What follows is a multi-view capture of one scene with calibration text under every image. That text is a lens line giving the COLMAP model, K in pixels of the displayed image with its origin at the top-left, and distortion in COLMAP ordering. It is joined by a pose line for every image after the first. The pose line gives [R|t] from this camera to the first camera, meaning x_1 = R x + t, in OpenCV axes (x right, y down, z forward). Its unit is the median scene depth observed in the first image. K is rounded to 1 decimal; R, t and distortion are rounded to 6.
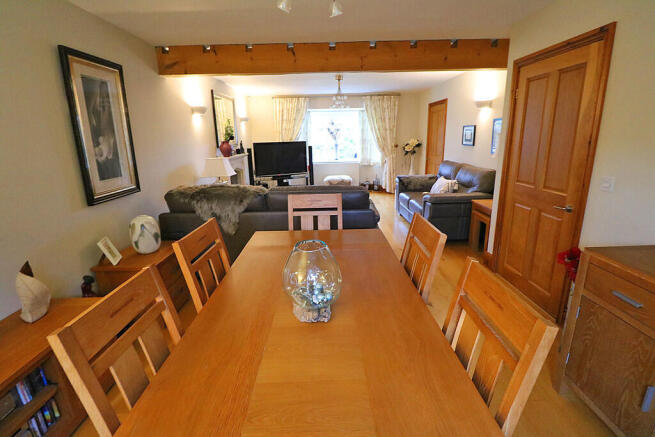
lens RADIAL K [[309.7, 0, 327.5], [0, 309.7, 218.5], [0, 0, 1]] dist [0.000375, -0.000210]
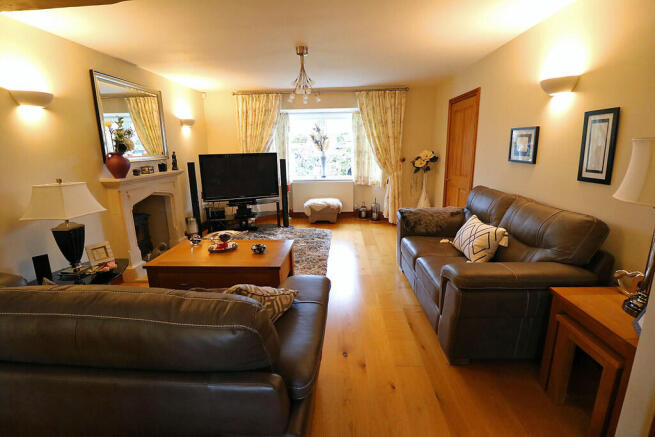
lens RADIAL K [[309.7, 0, 327.5], [0, 309.7, 218.5], [0, 0, 1]] dist [0.000375, -0.000210]
pose [[0.998827, 0.014712, -0.046143, 0.083801], [-0.016200, 0.999356, -0.032031, -0.073037], [0.045642, 0.032741, 0.998421, 0.280340]]
